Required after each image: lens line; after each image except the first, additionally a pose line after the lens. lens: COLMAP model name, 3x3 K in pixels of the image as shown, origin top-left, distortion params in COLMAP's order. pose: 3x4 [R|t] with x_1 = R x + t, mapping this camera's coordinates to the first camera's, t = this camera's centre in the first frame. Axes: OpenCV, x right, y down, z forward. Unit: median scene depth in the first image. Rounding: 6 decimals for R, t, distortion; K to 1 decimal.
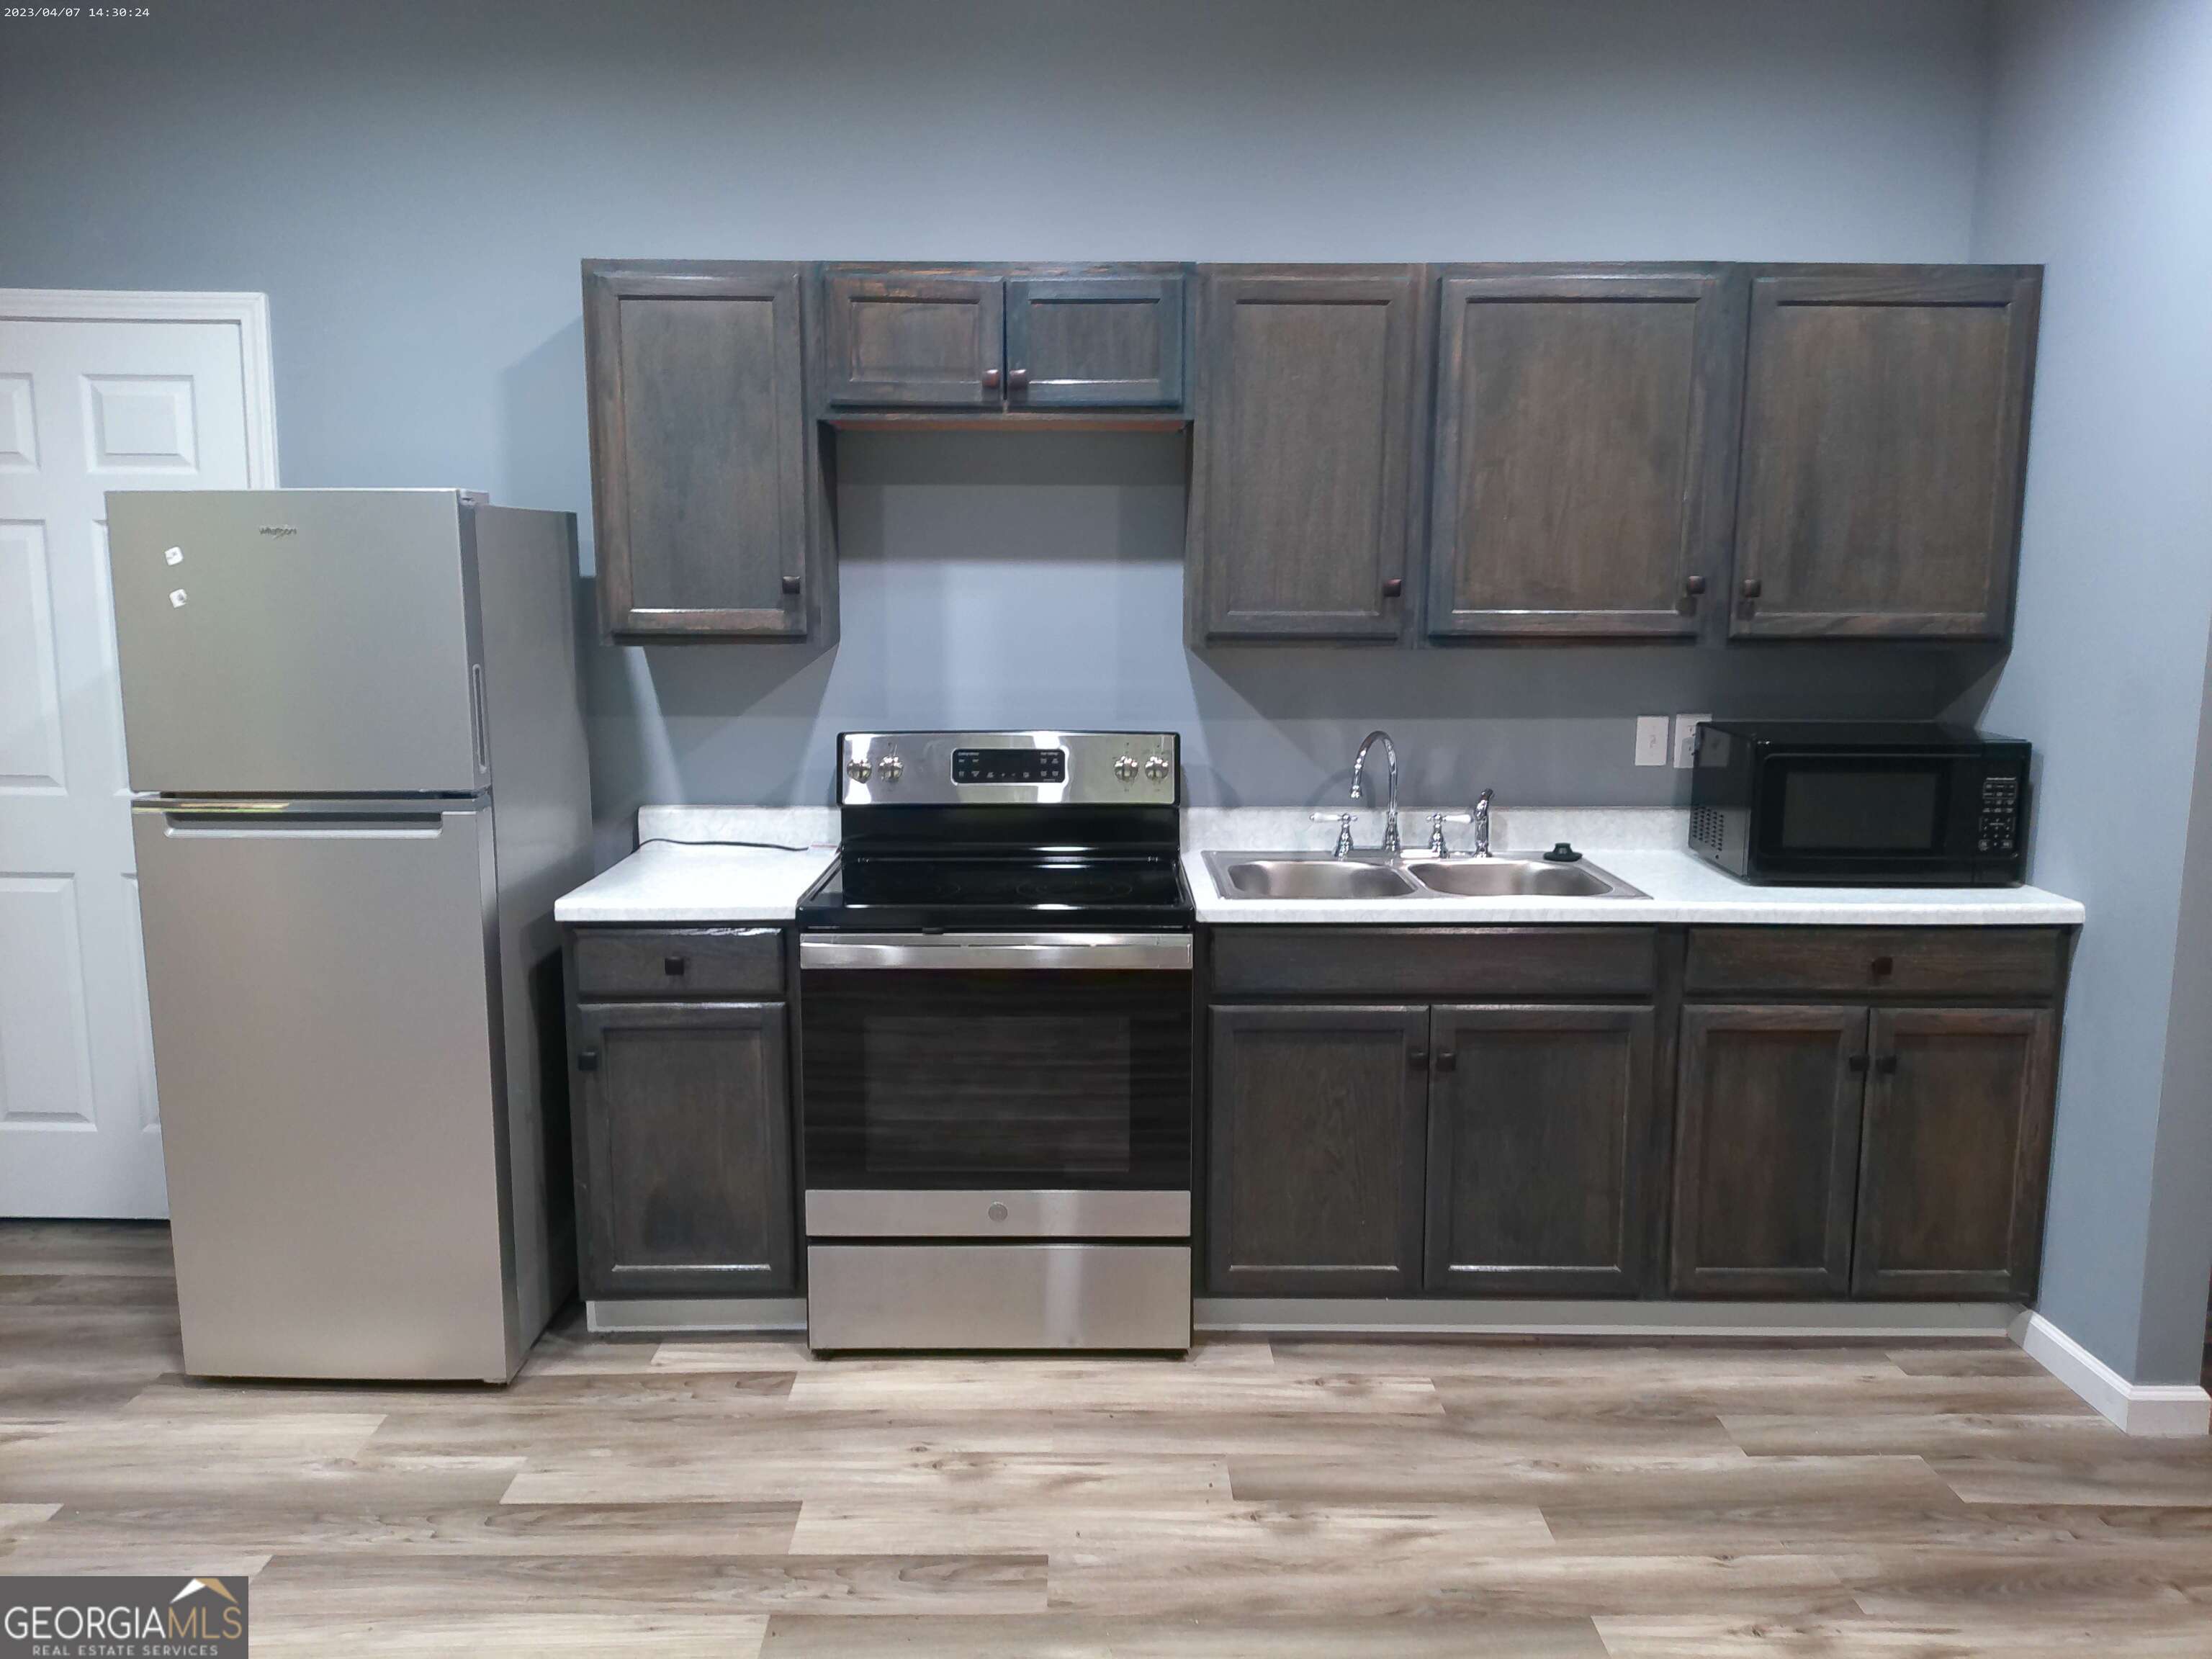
lens RADIAL K [[1661.6, 0, 1074.7], [0, 1661.6, 829.2], [0, 0, 1]] dist [0.077237, -0.094456]
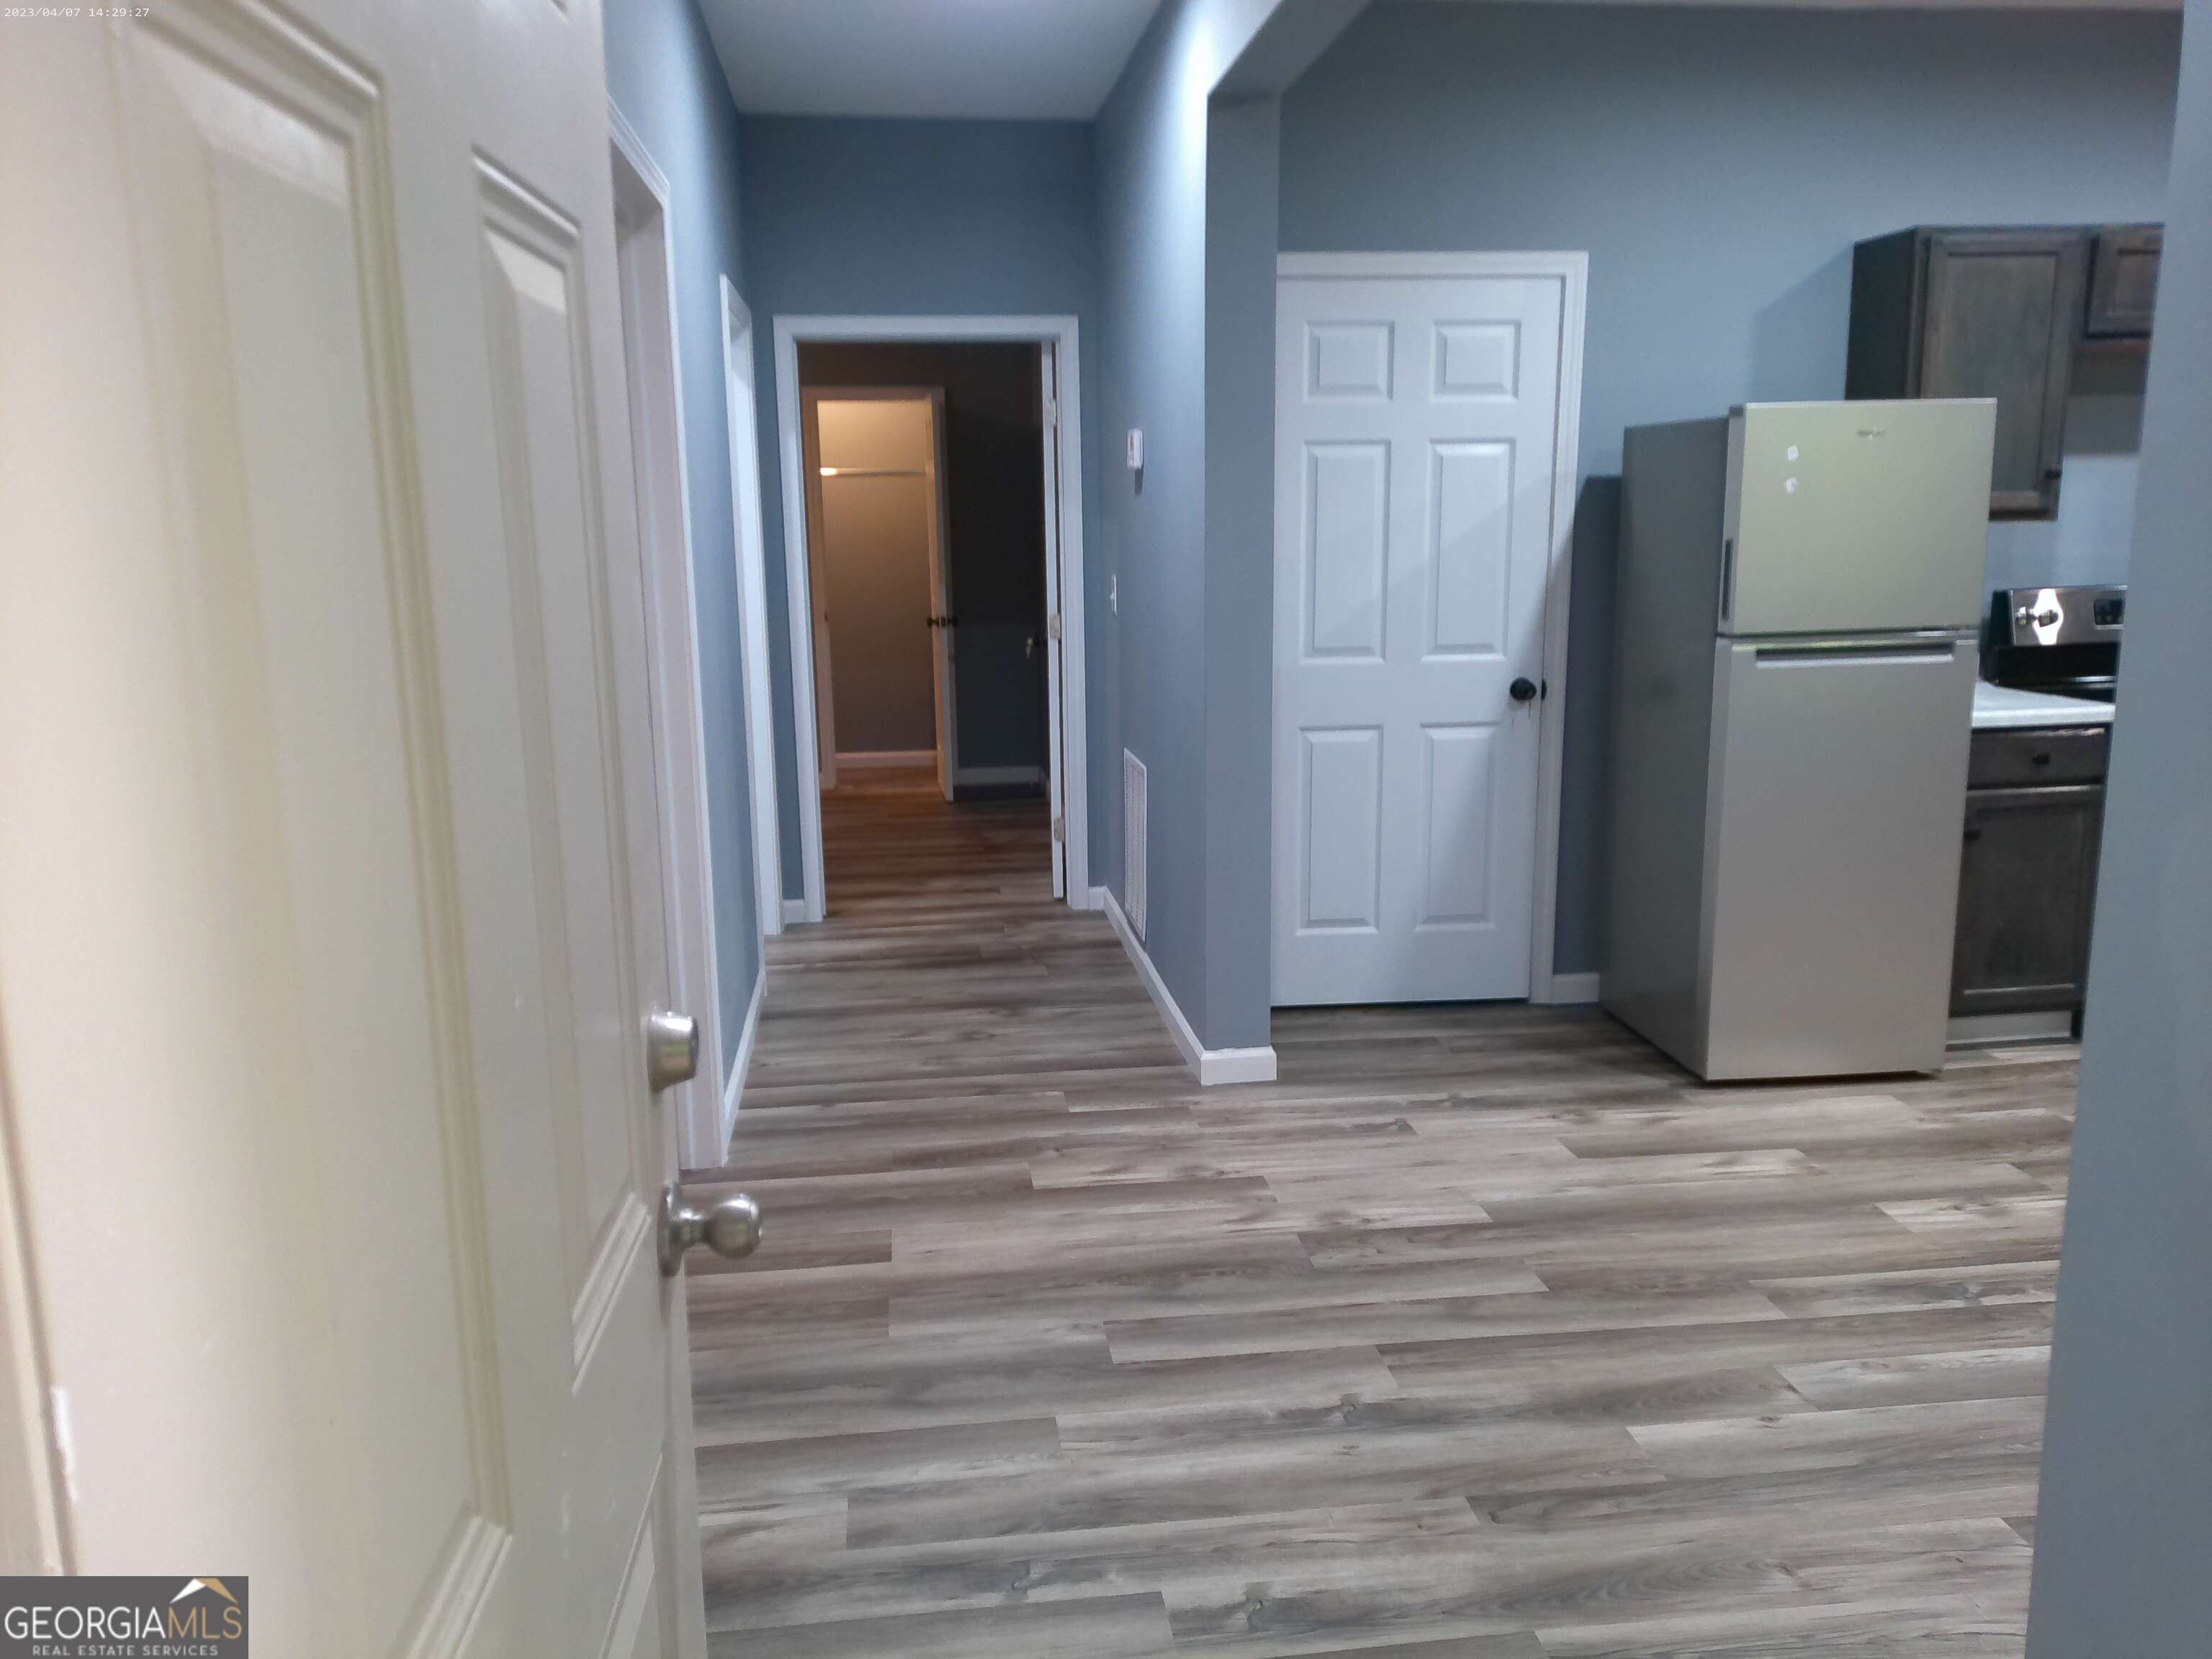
lens RADIAL K [[1661.6, 0, 1074.7], [0, 1661.6, 829.2], [0, 0, 1]] dist [0.077237, -0.094456]
pose [[0.992175, -0.040851, 0.117981, -1.144394], [0.037013, 0.998718, 0.034541, 0.061834], [-0.119241, -0.029904, 0.992415, -0.239843]]
